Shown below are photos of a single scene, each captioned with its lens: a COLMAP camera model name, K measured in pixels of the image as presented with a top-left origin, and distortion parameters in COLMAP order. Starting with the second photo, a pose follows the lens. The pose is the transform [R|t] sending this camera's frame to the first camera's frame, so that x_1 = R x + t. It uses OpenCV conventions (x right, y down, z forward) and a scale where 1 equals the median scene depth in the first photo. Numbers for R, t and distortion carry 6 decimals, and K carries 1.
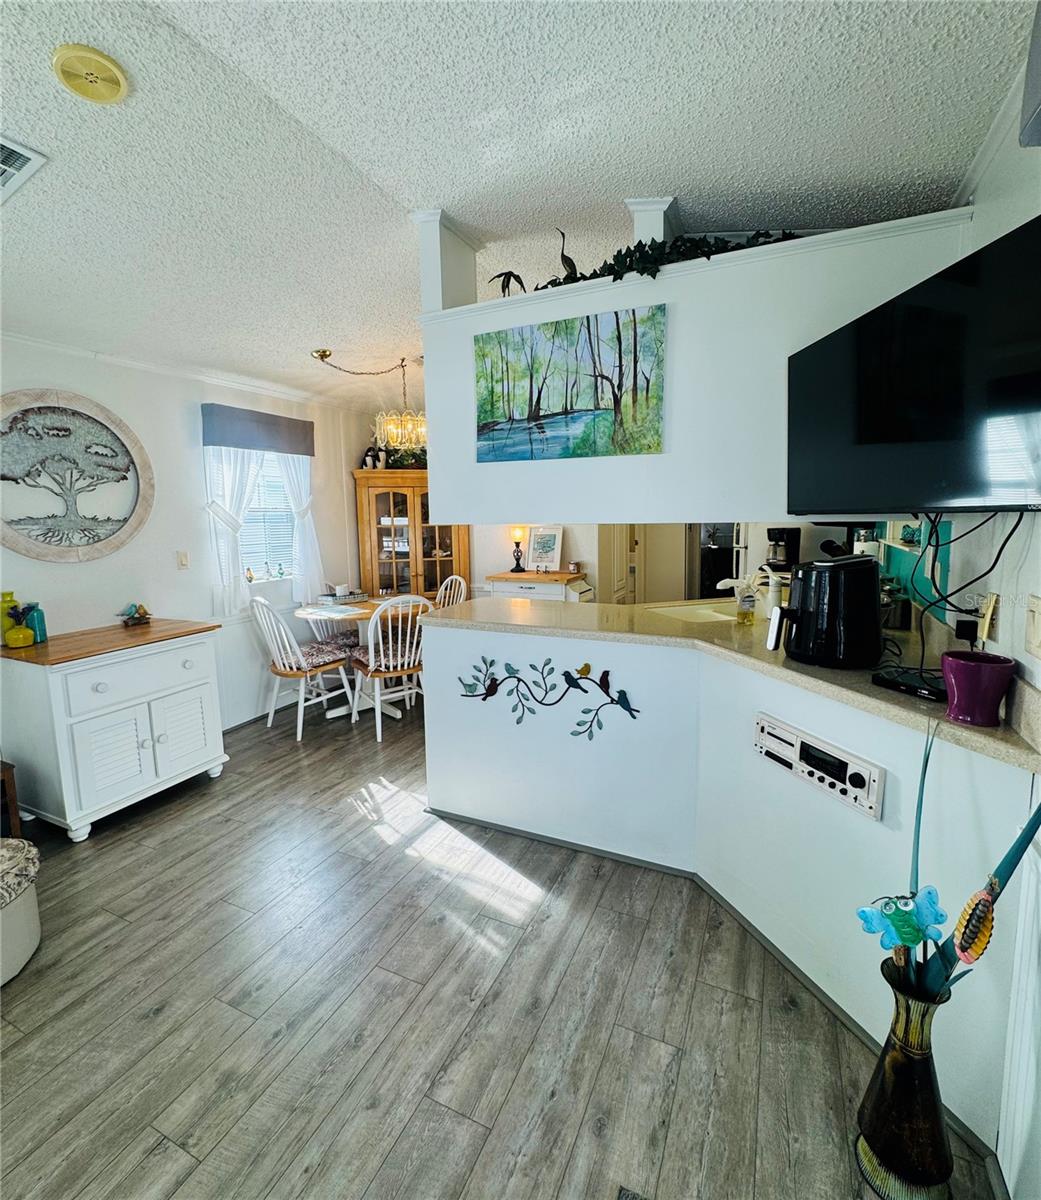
lens RADIAL K [[555.0, 0, 524.0], [0, 555.0, 577.5], [0, 0, 1]] dist [-0.003644, 0.000135]
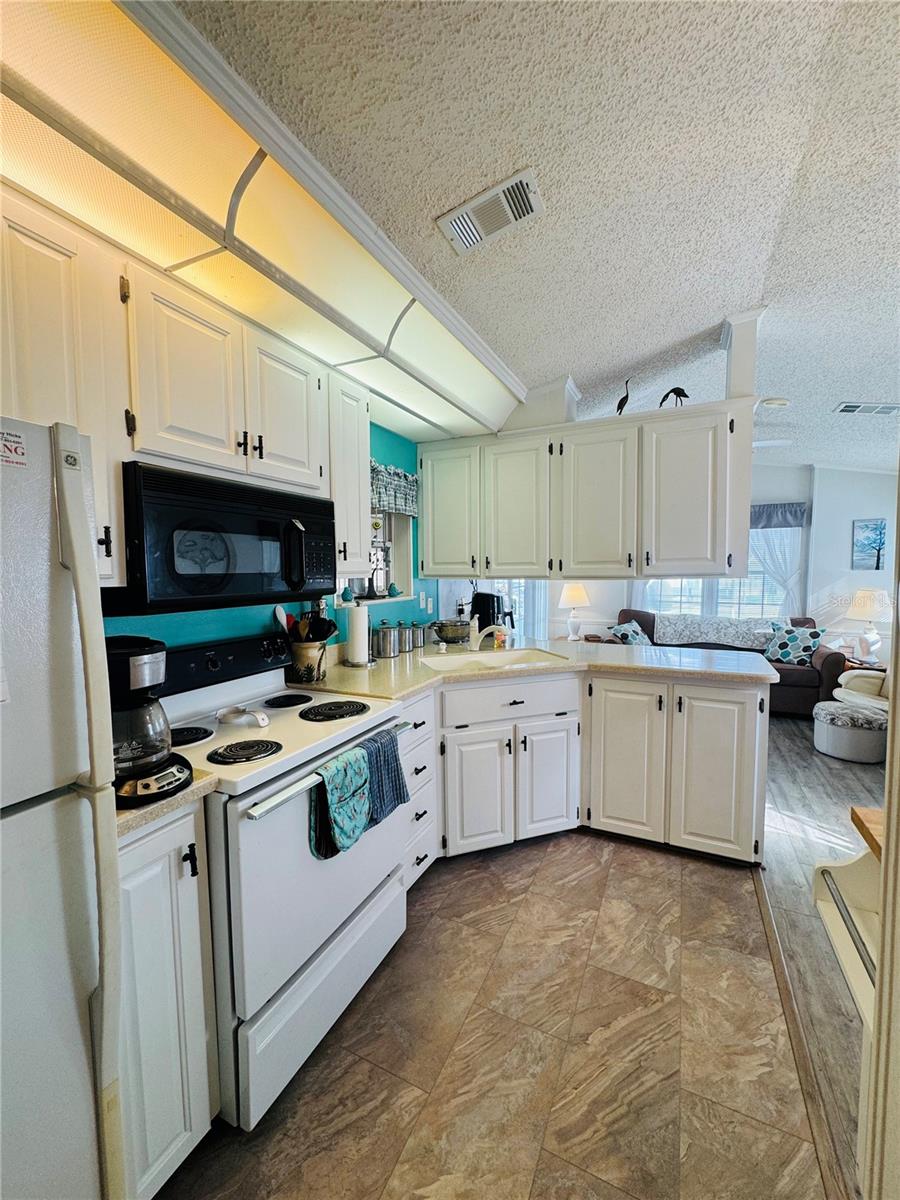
lens RADIAL K [[482.4, 0, 450.0], [0, 482.4, 600.0], [0, 0, 1]] dist [-0.001601, -0.000044]
pose [[-0.999580, 0.025654, 0.013502, 0.418213], [0.027632, 0.983991, 0.176065, -0.225761], [-0.008769, 0.176365, -0.984286, 1.847026]]
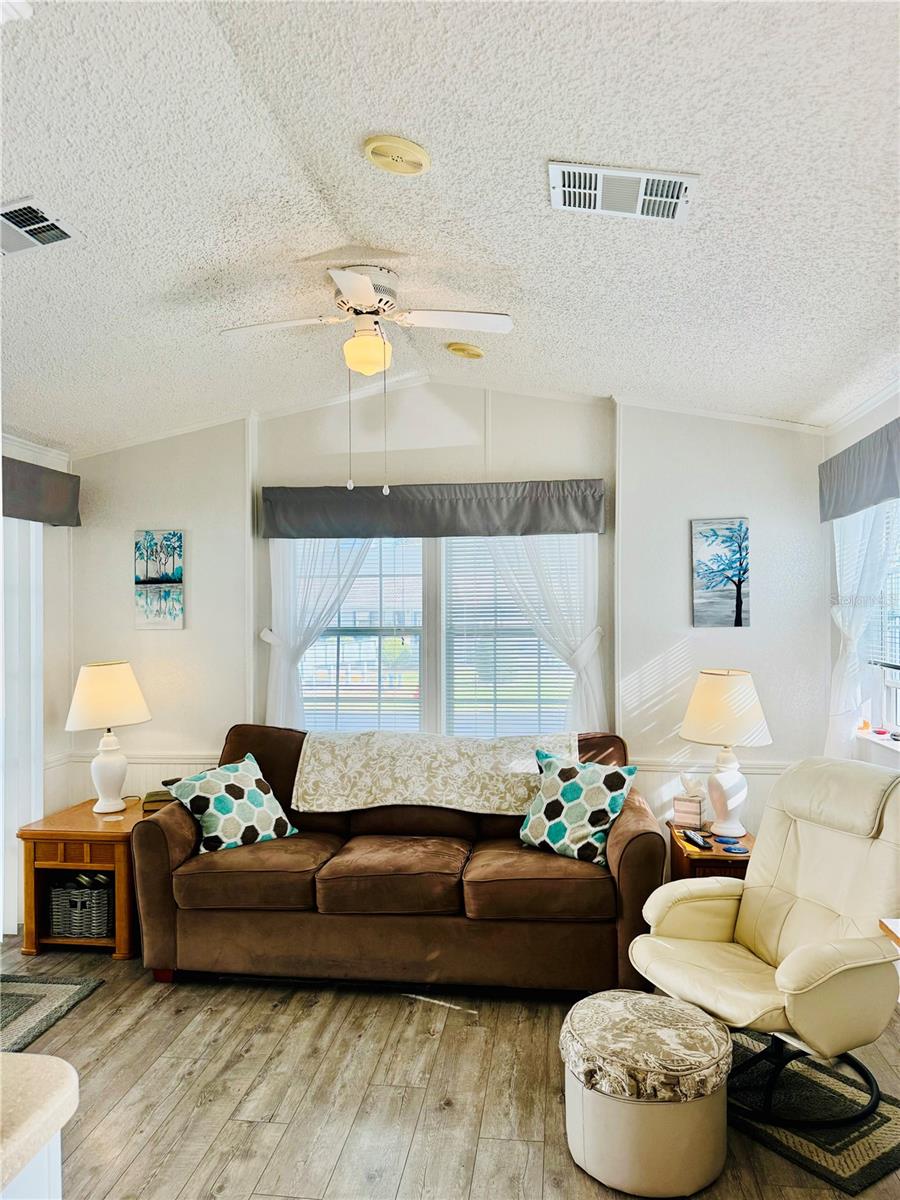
lens RADIAL K [[845.3, 0, 455.8], [0, 845.3, 605.4], [0, 0, 1]] dist [0.089007, -0.105520]
pose [[-0.952214, 0.029782, -0.303976, -0.223792], [-0.004540, 0.993745, 0.111581, -0.175347], [0.305398, 0.107629, -0.946123, 1.300967]]
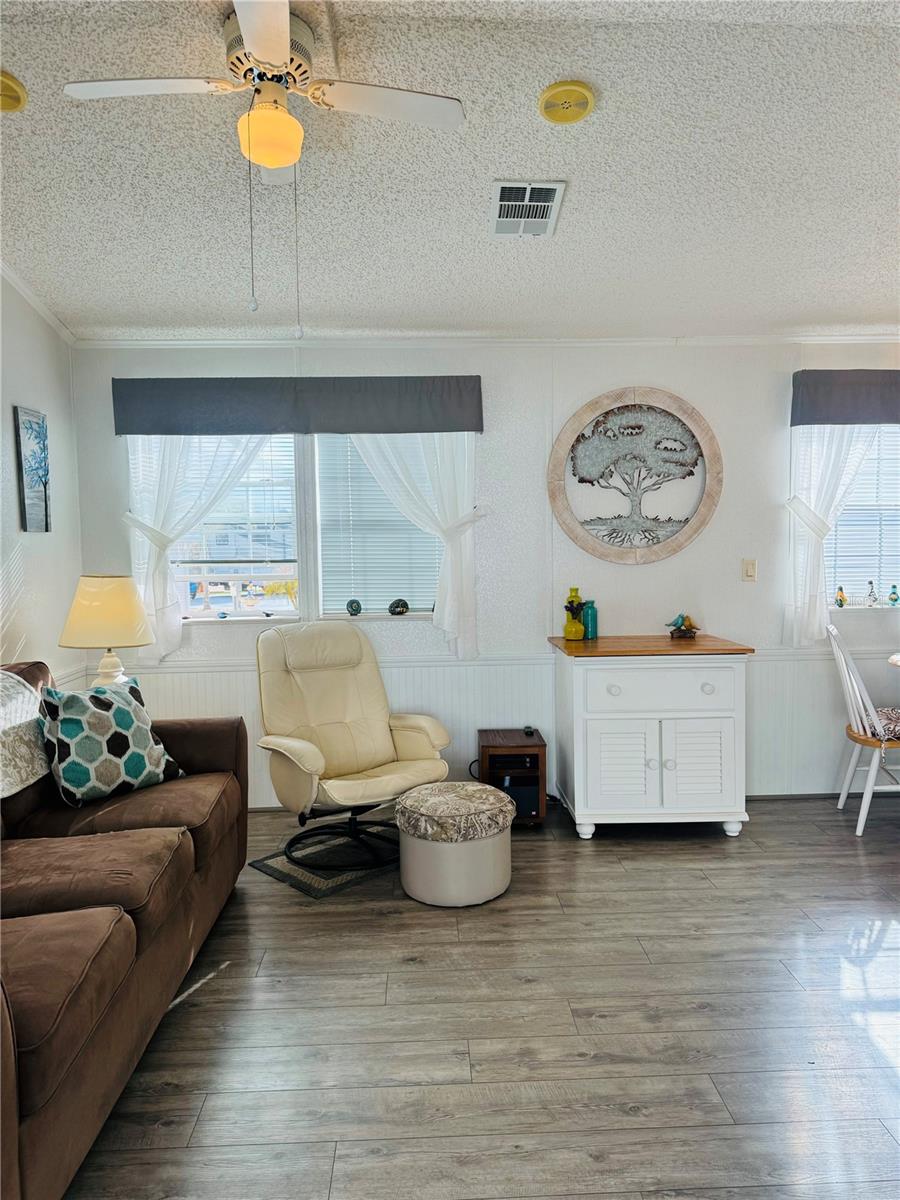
lens RADIAL K [[845.3, 0, 455.8], [0, 845.3, 605.4], [0, 0, 1]] dist [0.089007, -0.105520]
pose [[0.459156, 0.078522, -0.884879, 0.370359], [-0.097457, 0.994526, 0.037682, 0.018705], [0.882994, 0.068936, 0.464295, 0.045242]]
